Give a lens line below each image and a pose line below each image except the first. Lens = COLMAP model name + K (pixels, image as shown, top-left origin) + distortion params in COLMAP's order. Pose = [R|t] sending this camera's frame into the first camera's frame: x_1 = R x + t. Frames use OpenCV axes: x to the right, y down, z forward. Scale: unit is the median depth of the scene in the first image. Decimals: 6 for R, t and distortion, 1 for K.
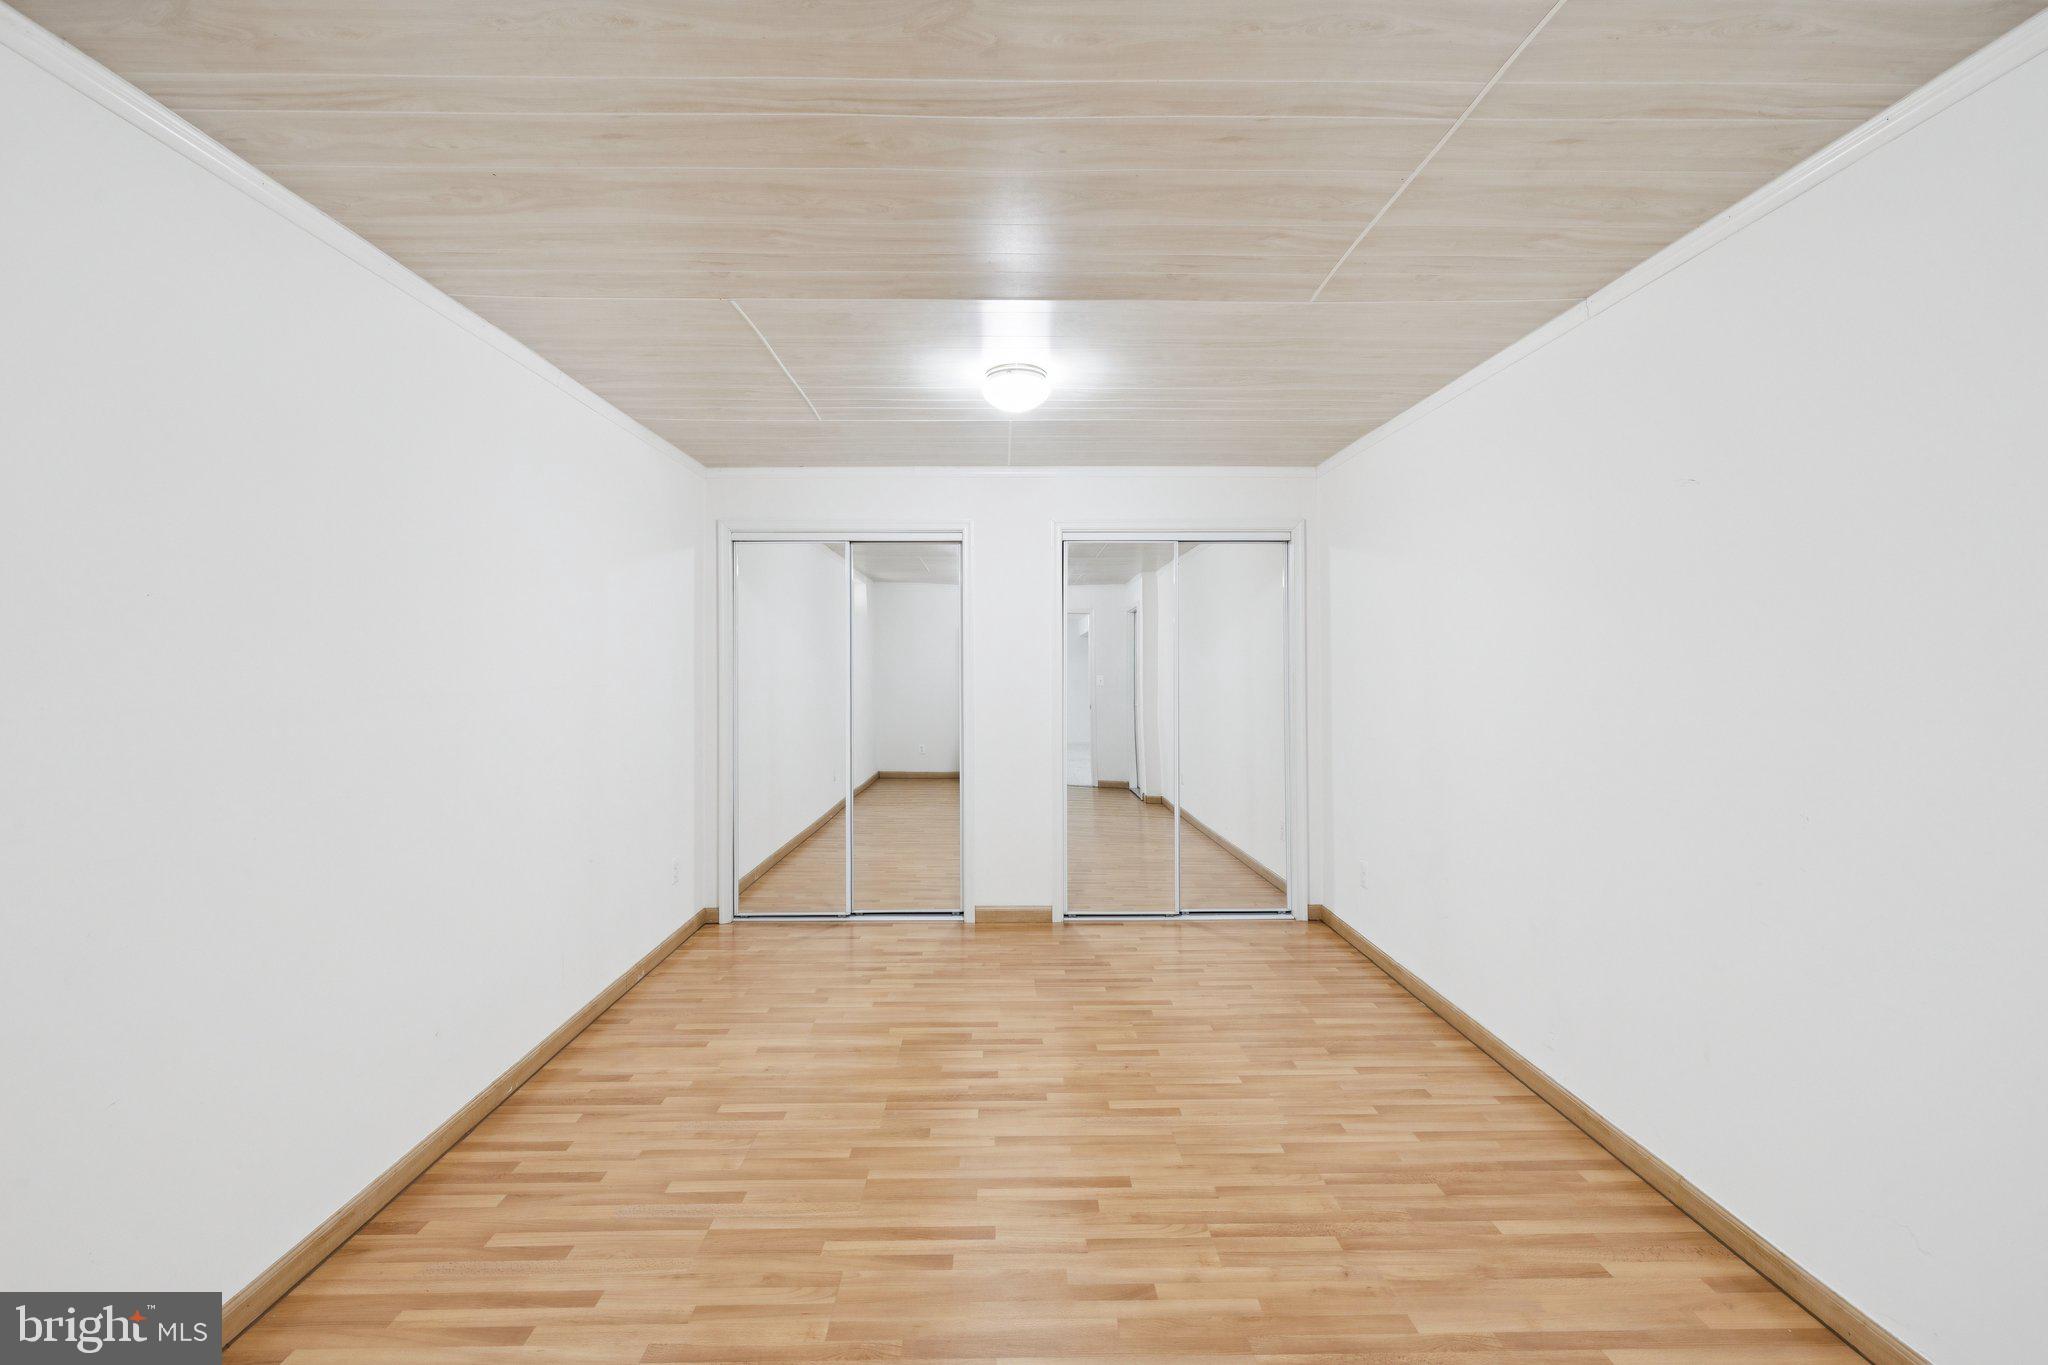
lens RADIAL K [[868.5, 0, 1021.4], [0, 868.5, 679.6], [0, 0, 1]] dist [0.000439, 0.000642]
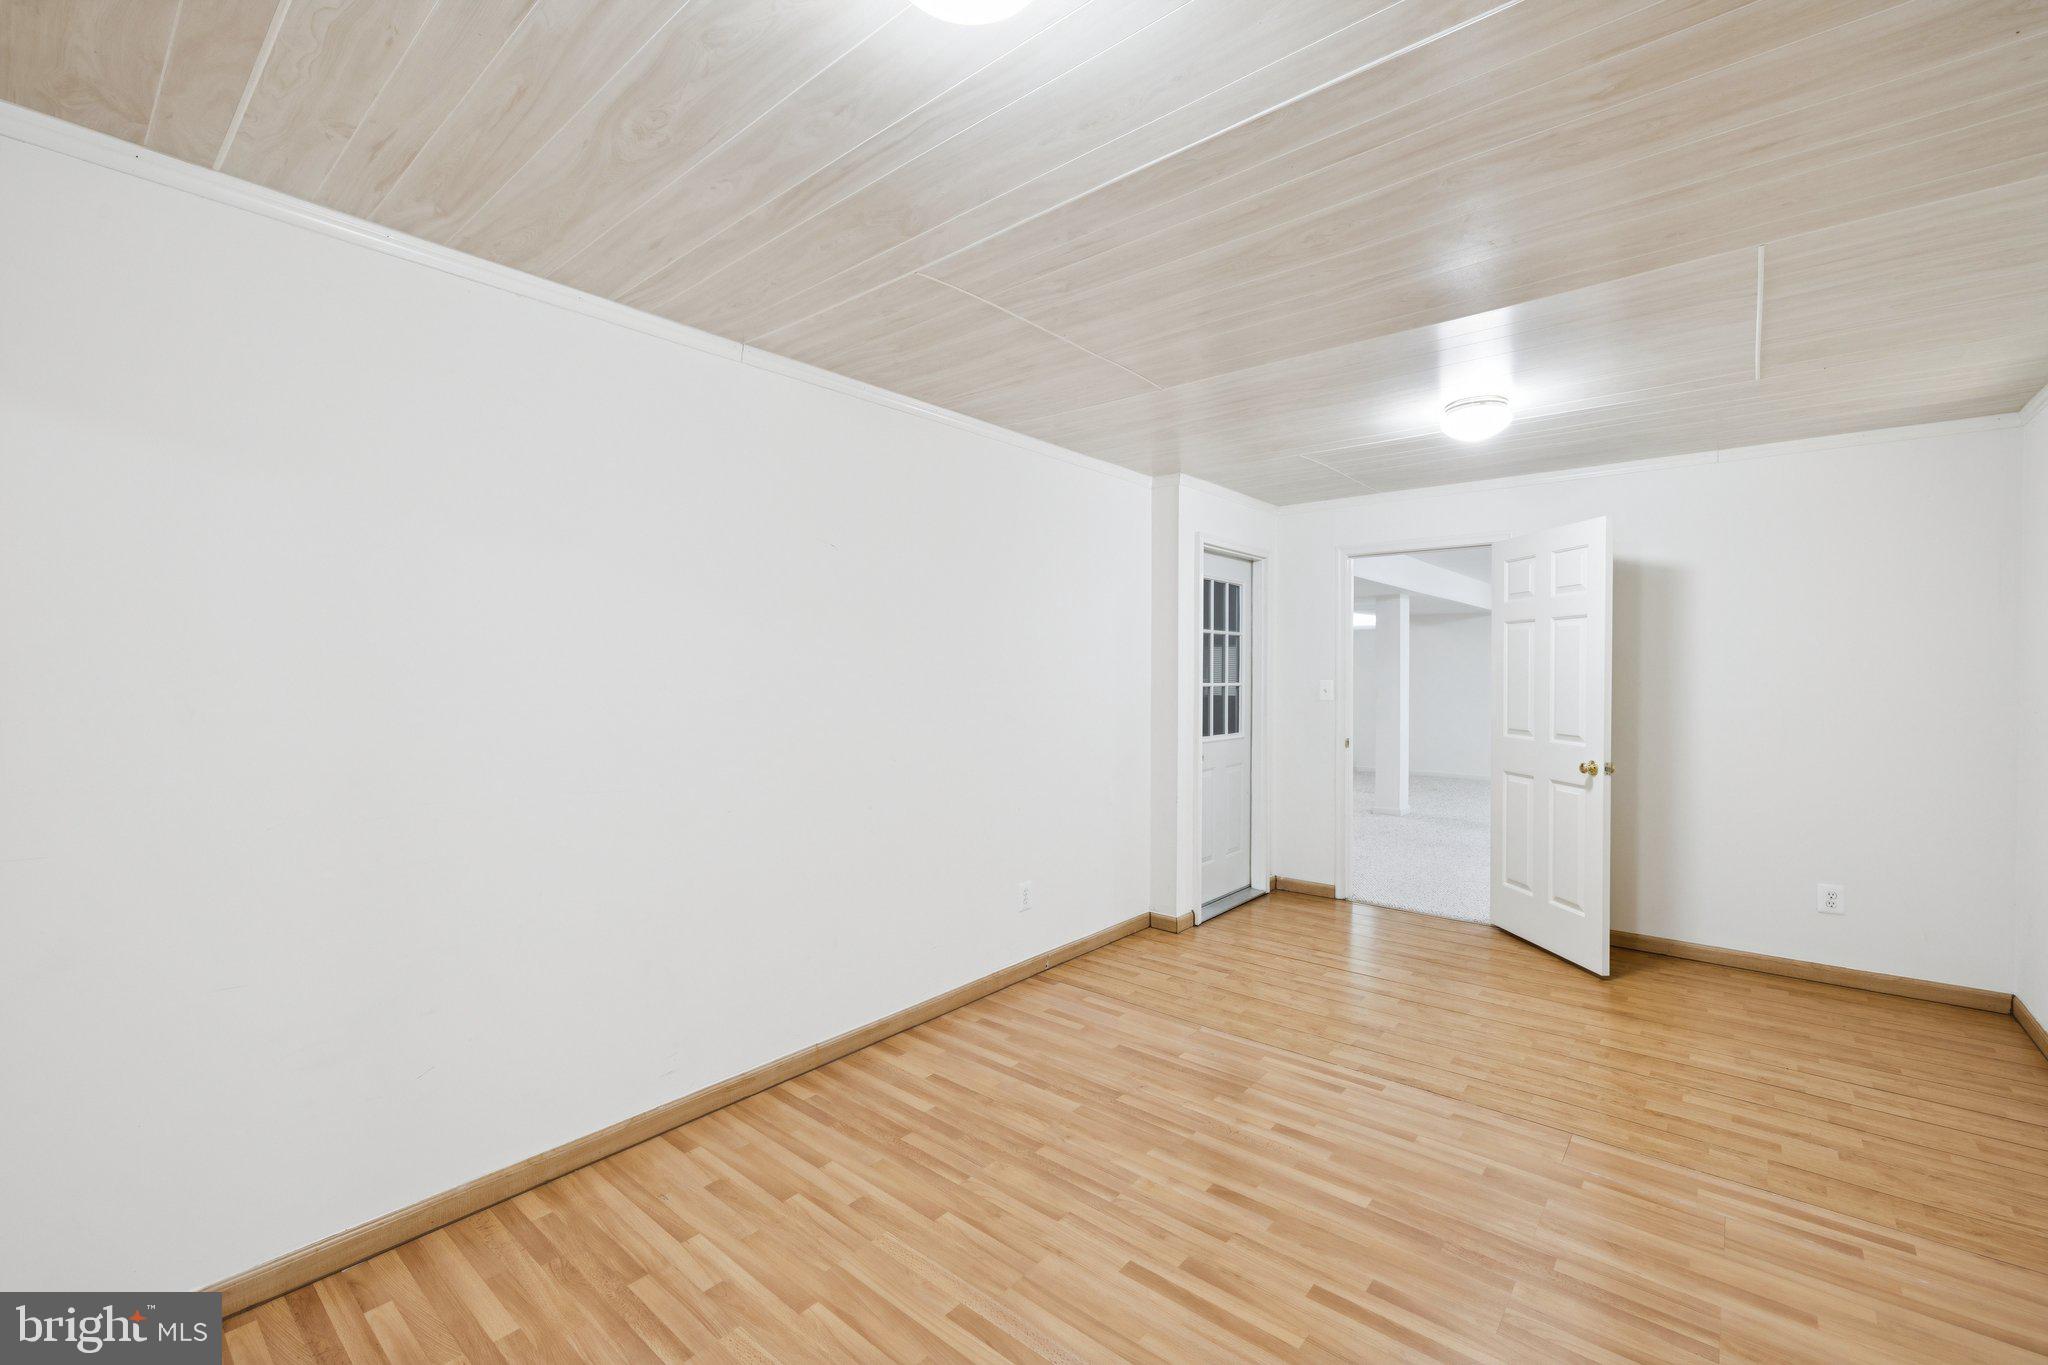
lens RADIAL K [[868.5, 0, 1024.6], [0, 868.5, 669.7], [0, 0, 1]] dist [0.000439, 0.000642]
pose [[-0.754340, 0.003440, 0.656475, -0.394099], [0.011311, 0.999906, 0.007757, -0.027326], [-0.656387, 0.013277, -0.754308, 1.821195]]
